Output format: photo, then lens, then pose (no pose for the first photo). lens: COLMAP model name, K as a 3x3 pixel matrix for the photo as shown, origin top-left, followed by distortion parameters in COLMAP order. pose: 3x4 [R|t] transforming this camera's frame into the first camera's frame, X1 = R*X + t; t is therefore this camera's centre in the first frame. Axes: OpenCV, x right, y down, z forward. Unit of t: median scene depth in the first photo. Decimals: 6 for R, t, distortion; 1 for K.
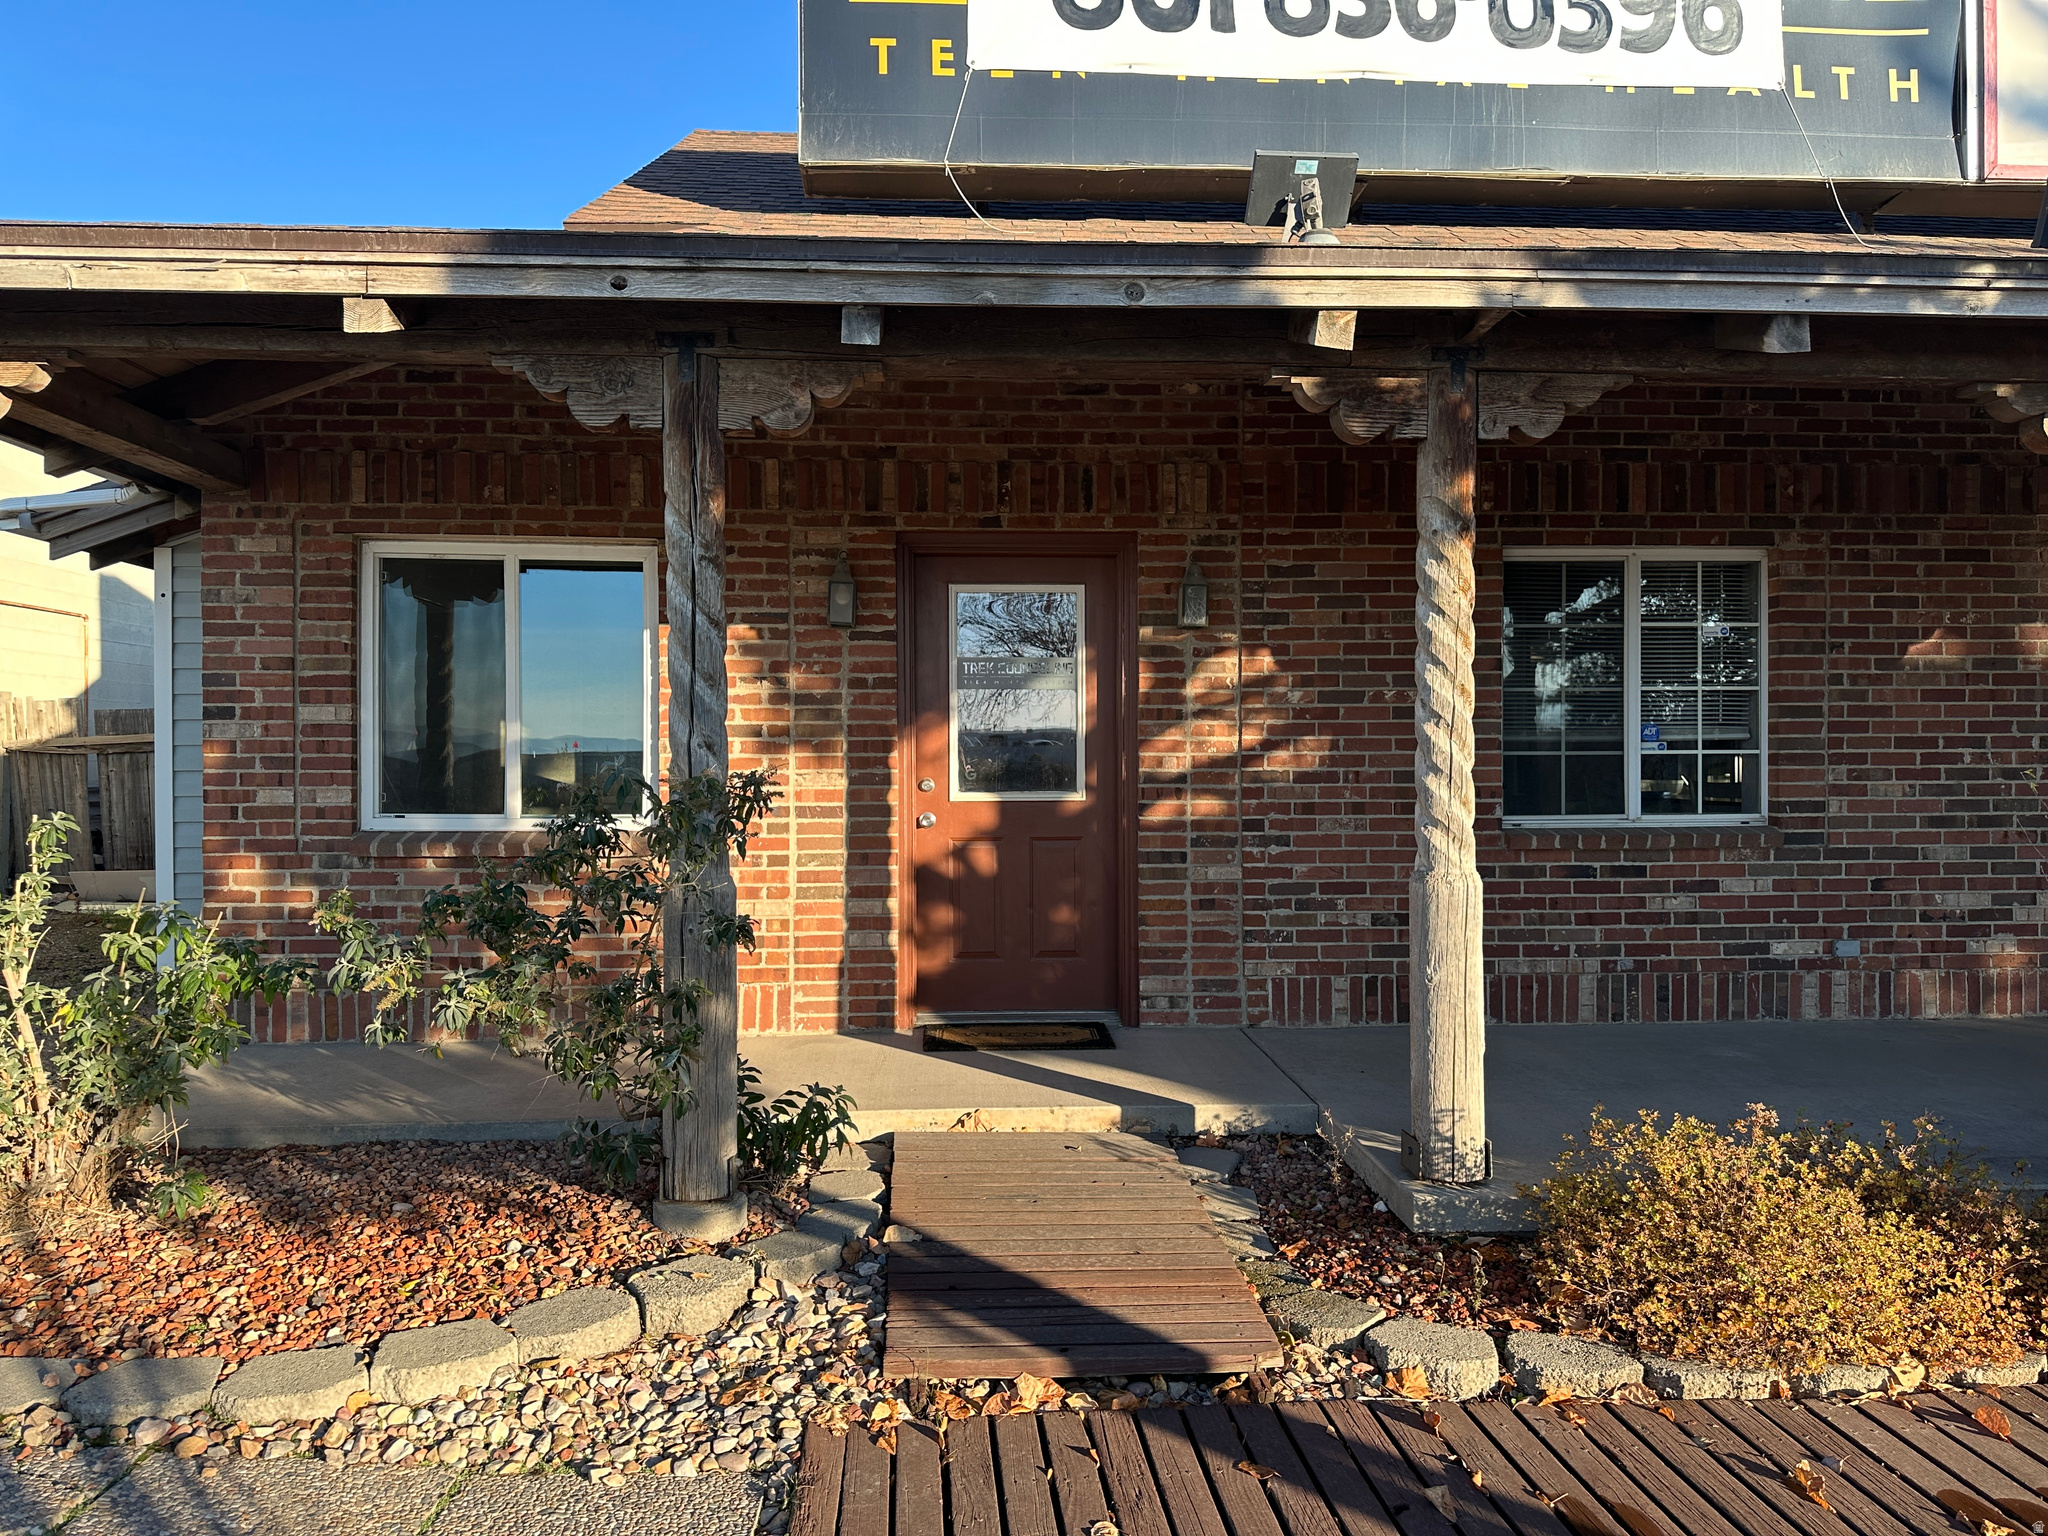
lens RADIAL K [[1447.5, 0, 1024.0], [0, 1447.5, 768.0], [0, 0, 1]] dist [0.073672, -0.102155]
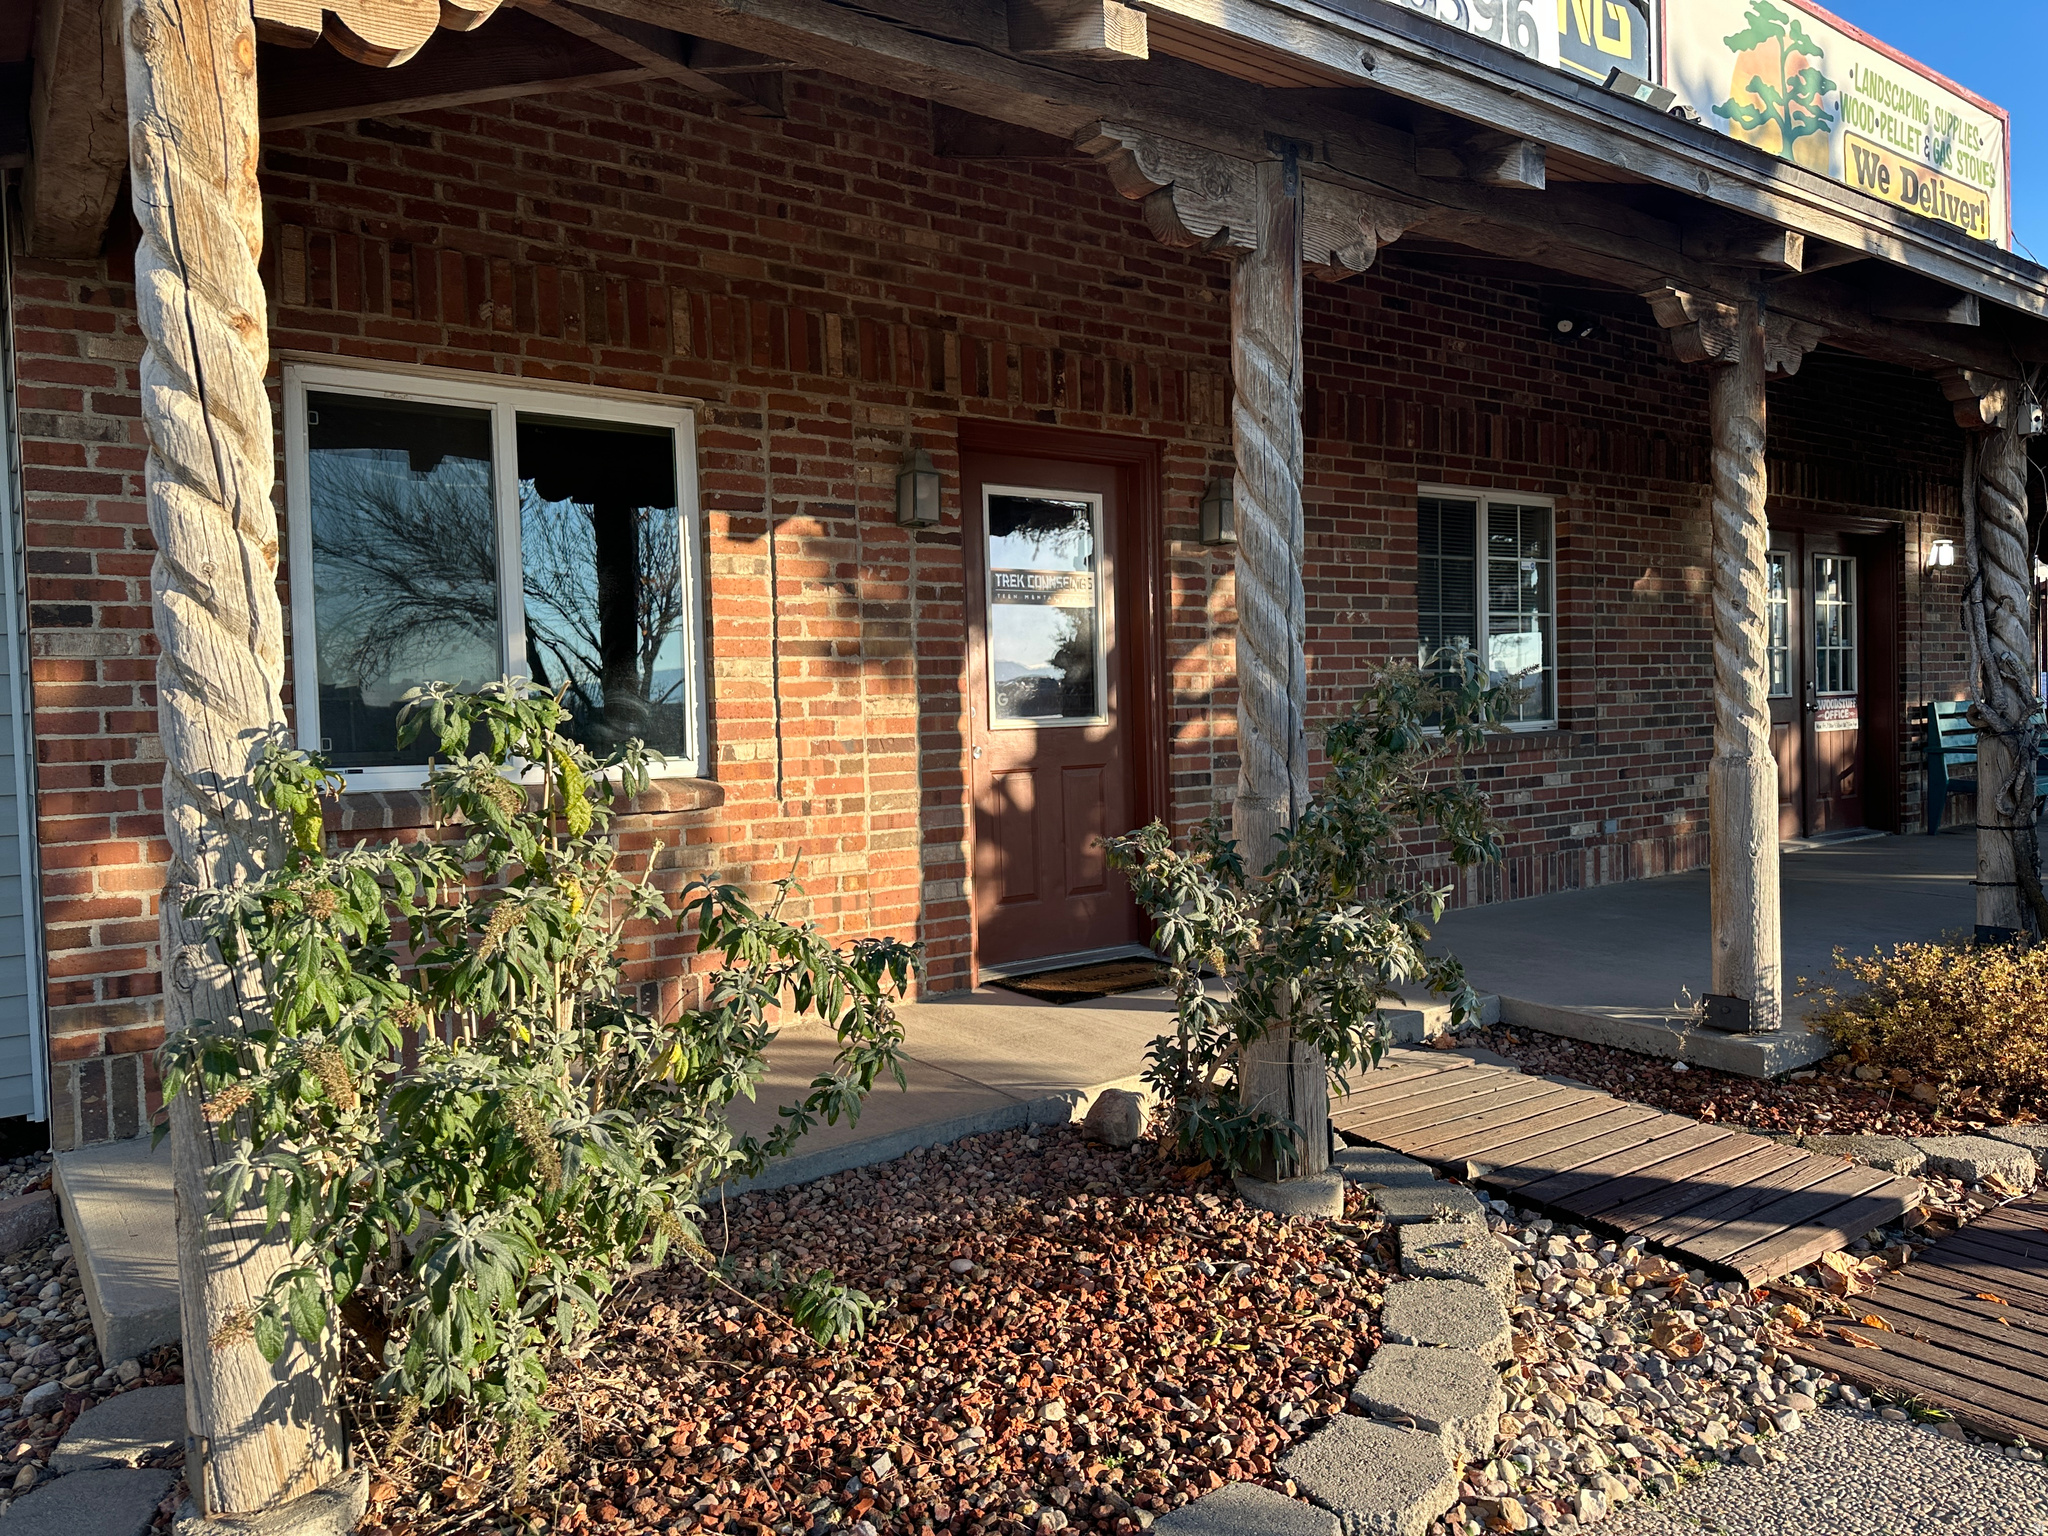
lens RADIAL K [[1447.5, 0, 1024.0], [0, 1447.5, 768.0], [0, 0, 1]] dist [0.073672, -0.102155]
pose [[0.834938, -0.043866, 0.548593, -0.539598], [0.028628, 0.998931, 0.036305, 0.015320], [-0.549599, -0.014608, 0.835301, 0.251891]]
